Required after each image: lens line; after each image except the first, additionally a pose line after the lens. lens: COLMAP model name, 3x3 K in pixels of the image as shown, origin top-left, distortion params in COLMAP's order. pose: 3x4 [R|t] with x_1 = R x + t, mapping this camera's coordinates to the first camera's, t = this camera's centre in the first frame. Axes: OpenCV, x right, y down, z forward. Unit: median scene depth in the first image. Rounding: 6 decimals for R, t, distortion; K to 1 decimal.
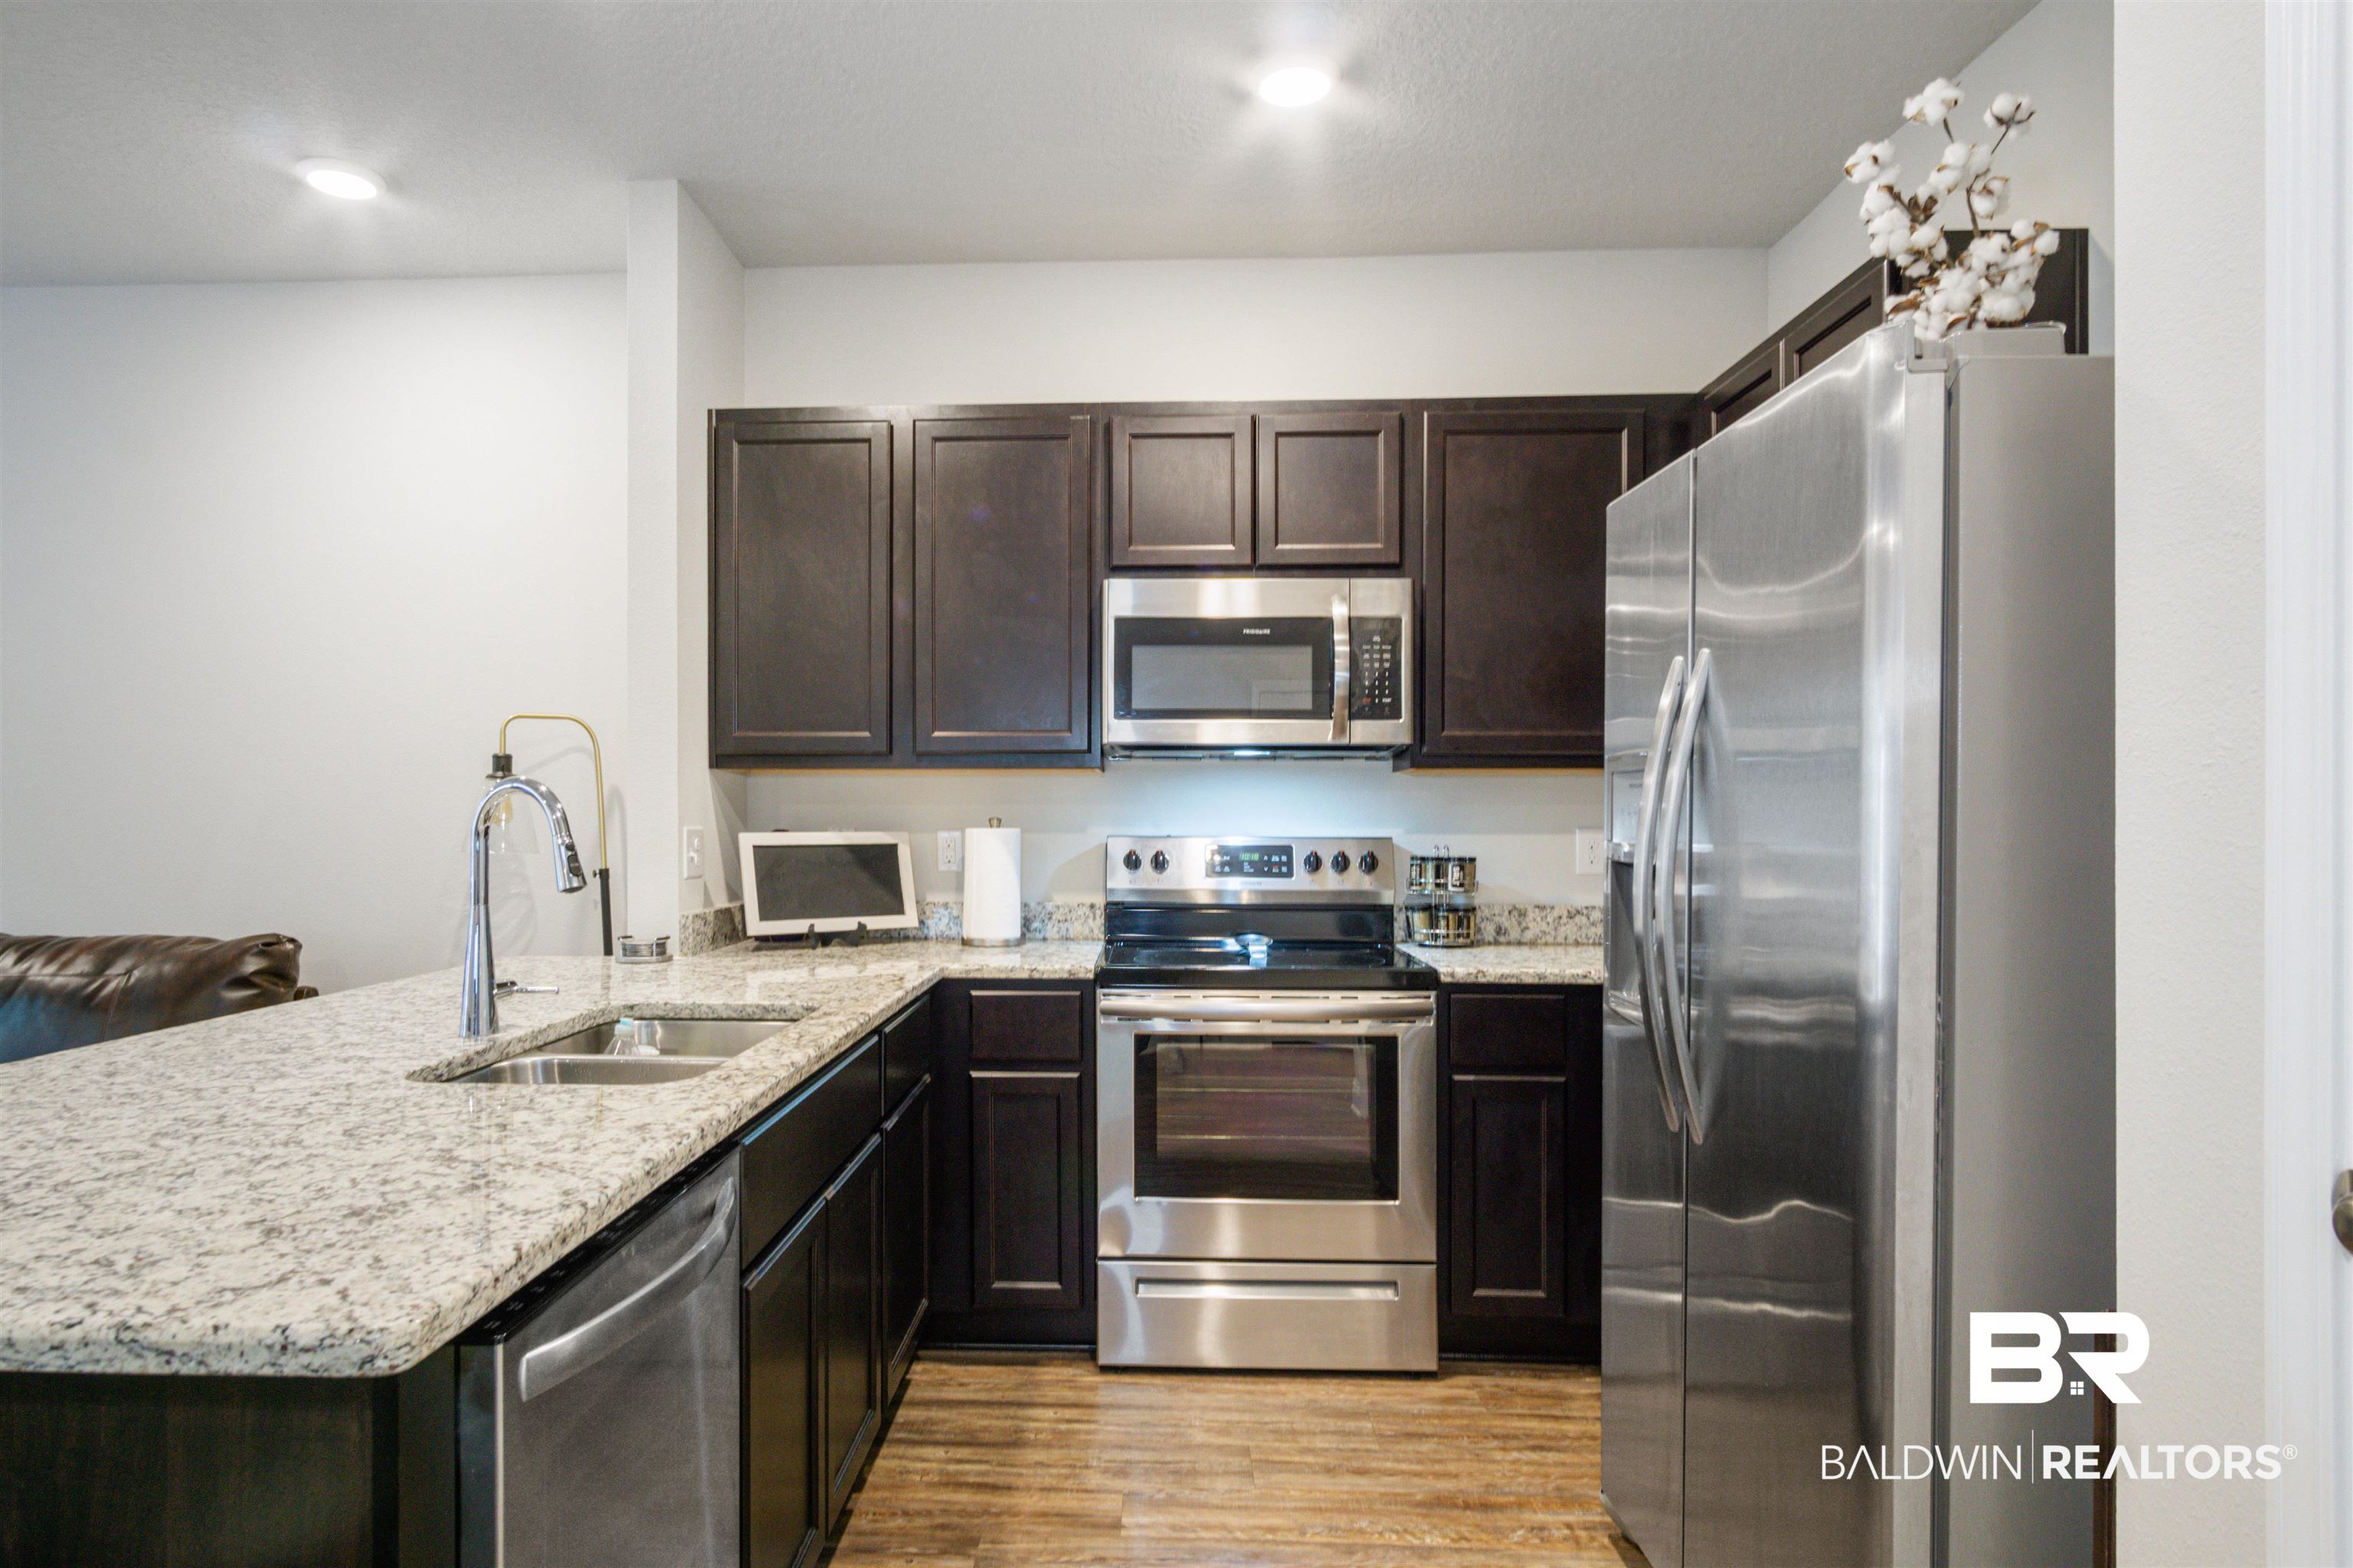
lens RADIAL K [[1355.2, 0, 1171.6], [0, 1355.2, 810.9], [0, 0, 1]] dist [-0.004849, 0.008313]
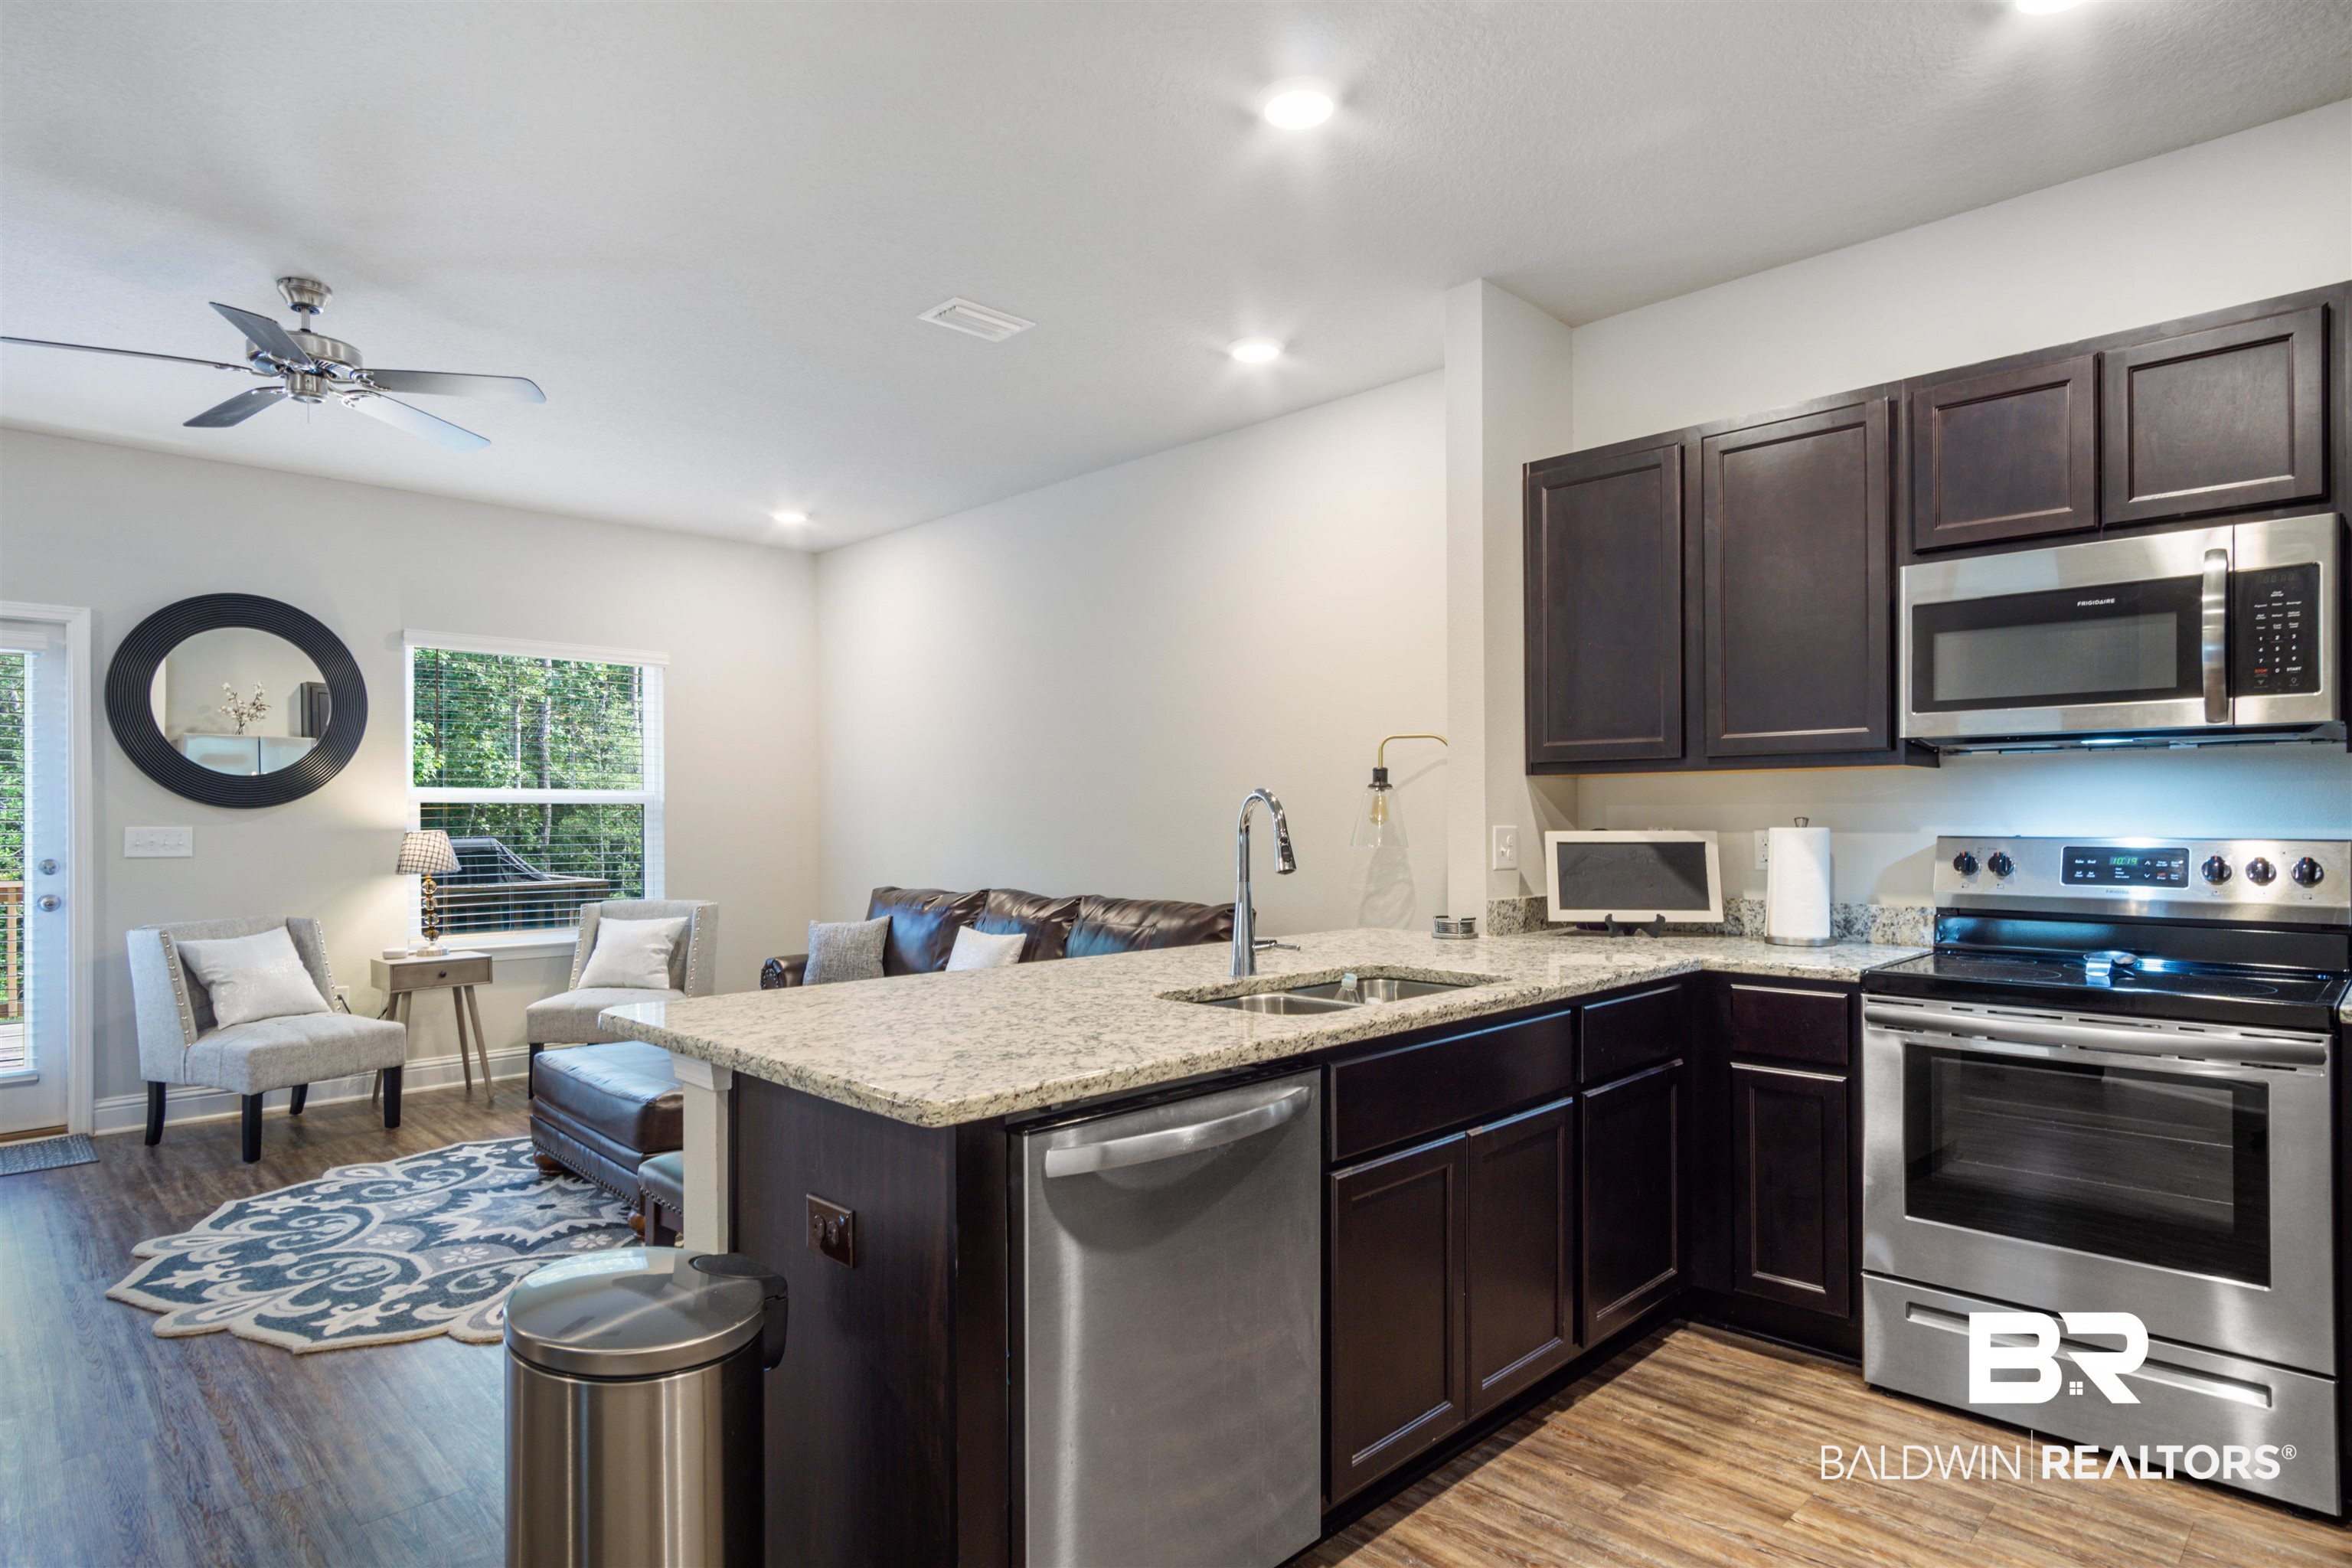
lens RADIAL K [[1264.1, 0, 1153.7], [0, 1264.1, 808.9], [0, 0, 1]] dist [-0.011144, 0.007271]
pose [[0.736117, -0.007729, -0.676811, 0.165594], [0.006391, 0.999970, -0.004468, 0.000233], [0.676824, -0.001036, 0.736144, -0.006431]]
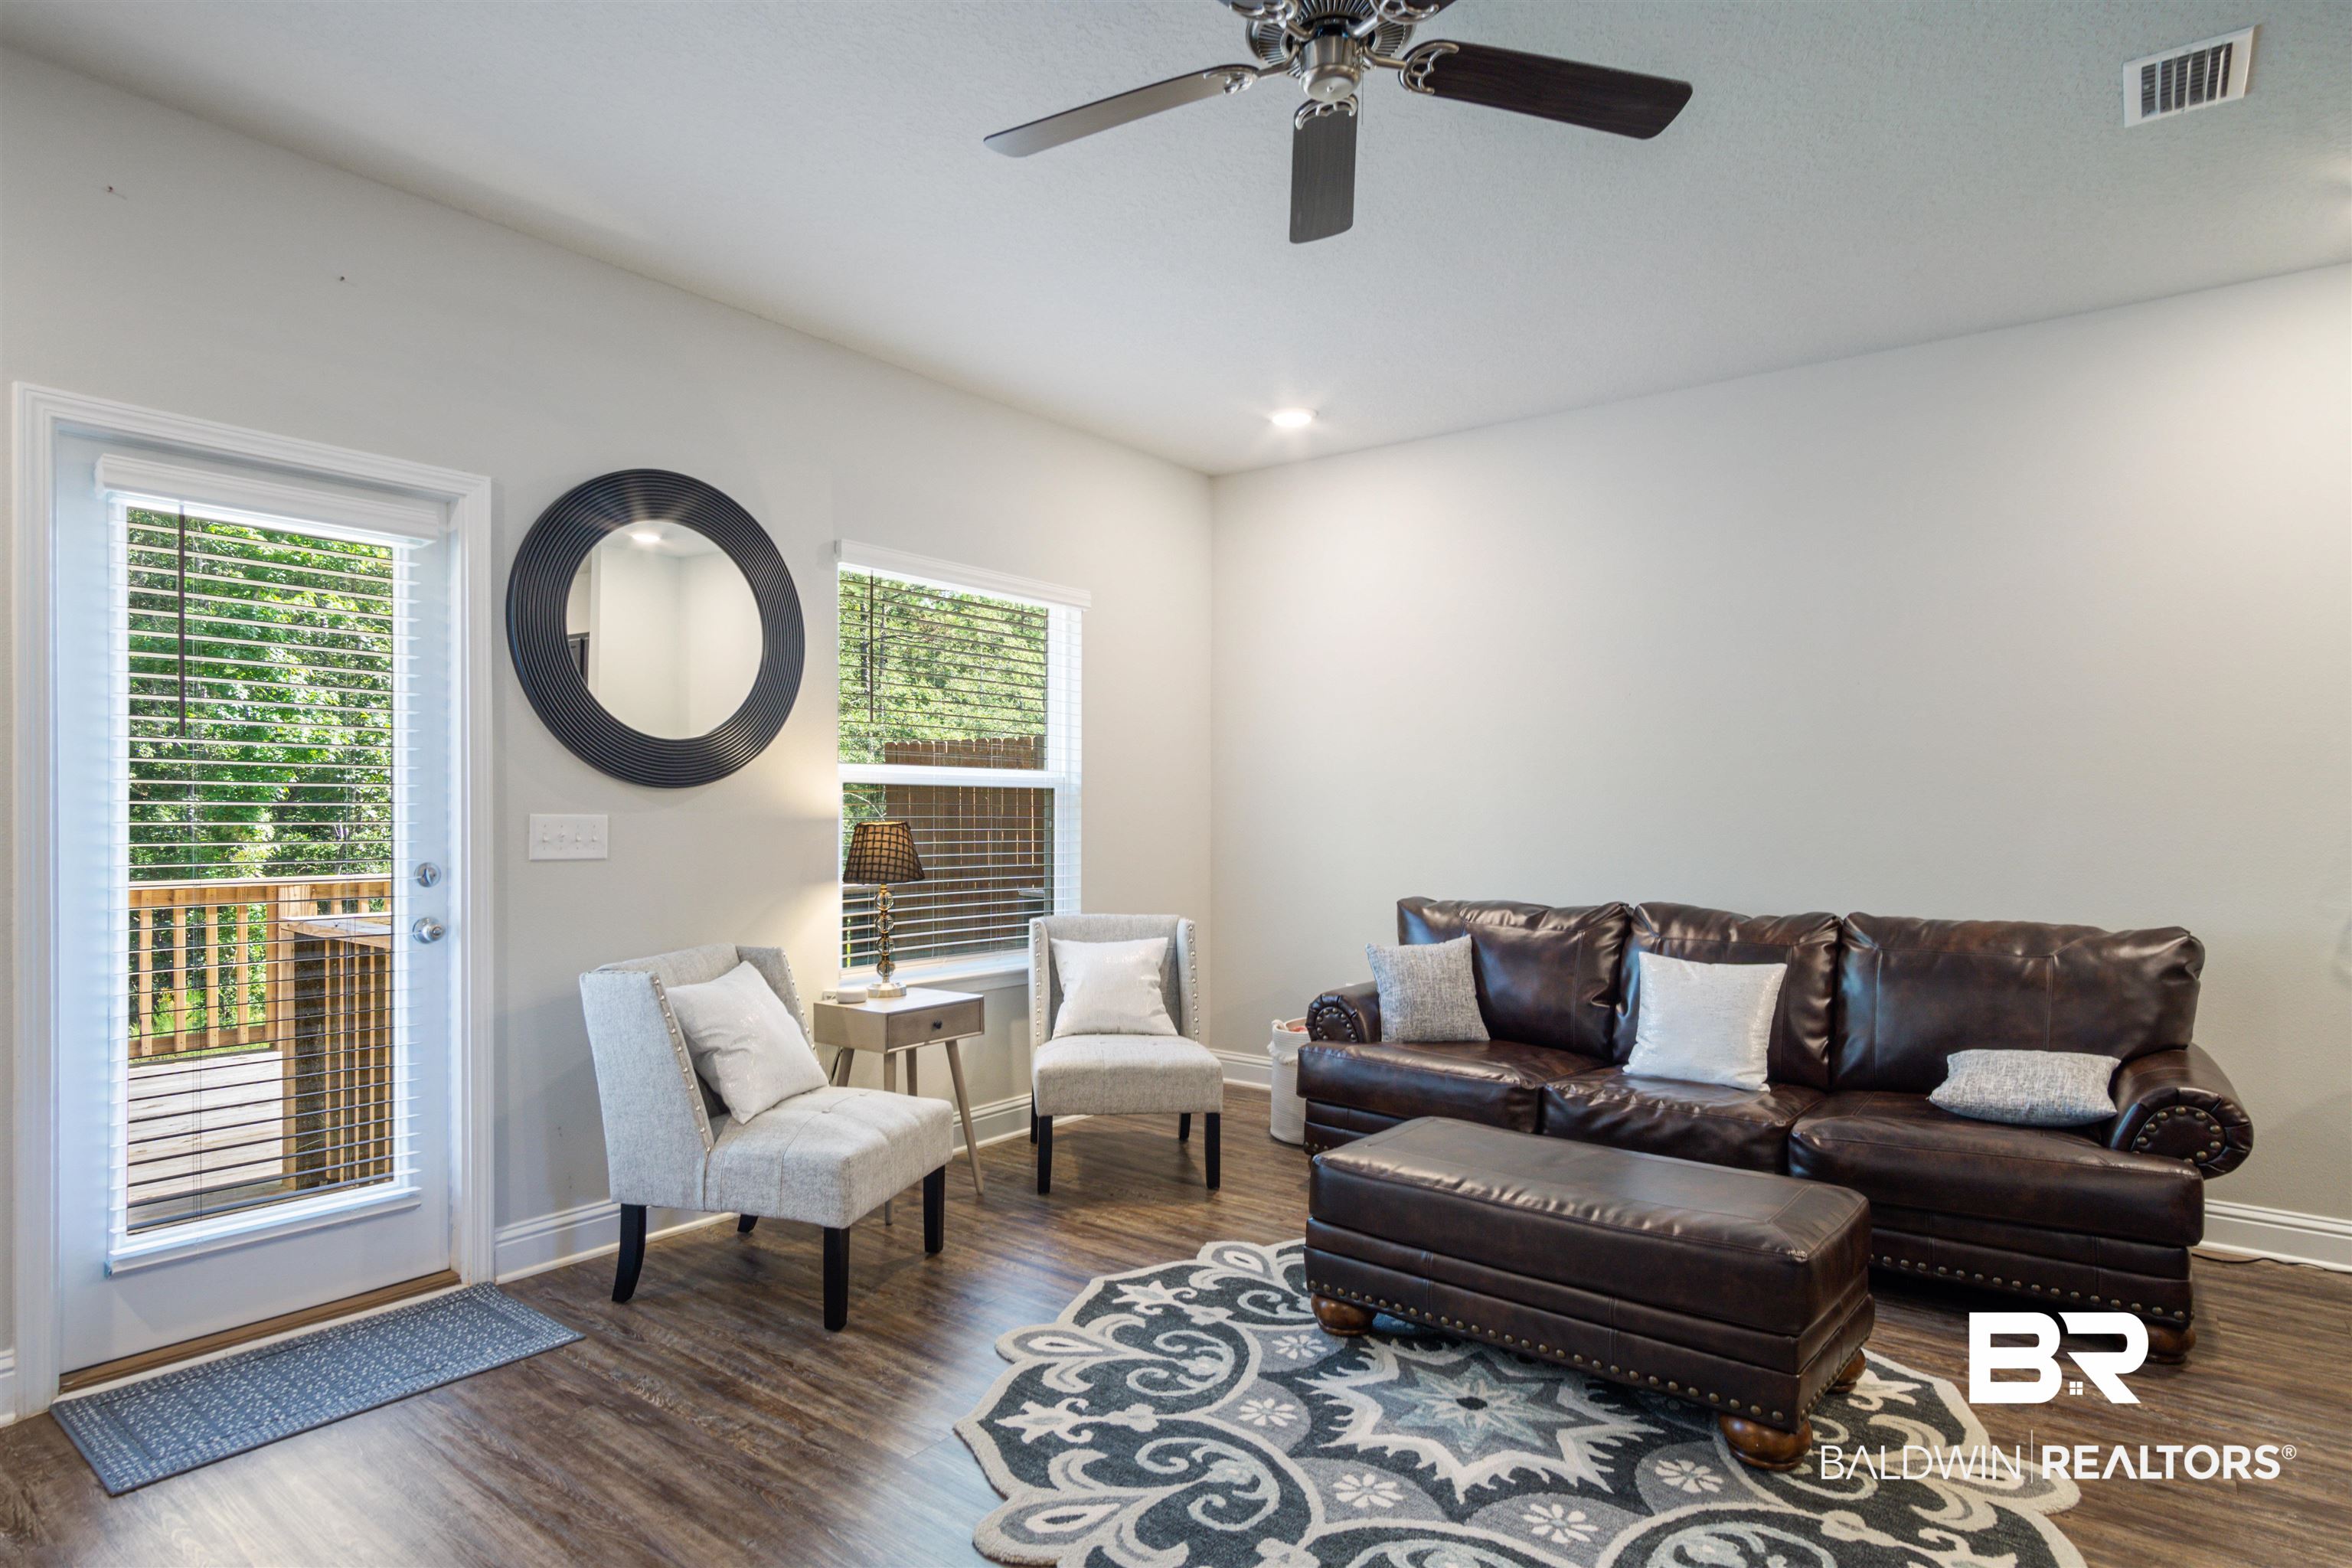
lens RADIAL K [[1264.1, 0, 1170.2], [0, 1264.1, 822.4], [0, 0, 1]] dist [-0.011144, 0.007271]
pose [[0.822339, 0.009553, -0.568917, -0.883510], [-0.003450, 0.999924, 0.011802, 0.000695], [0.568987, -0.007742, 0.822310, -0.288558]]
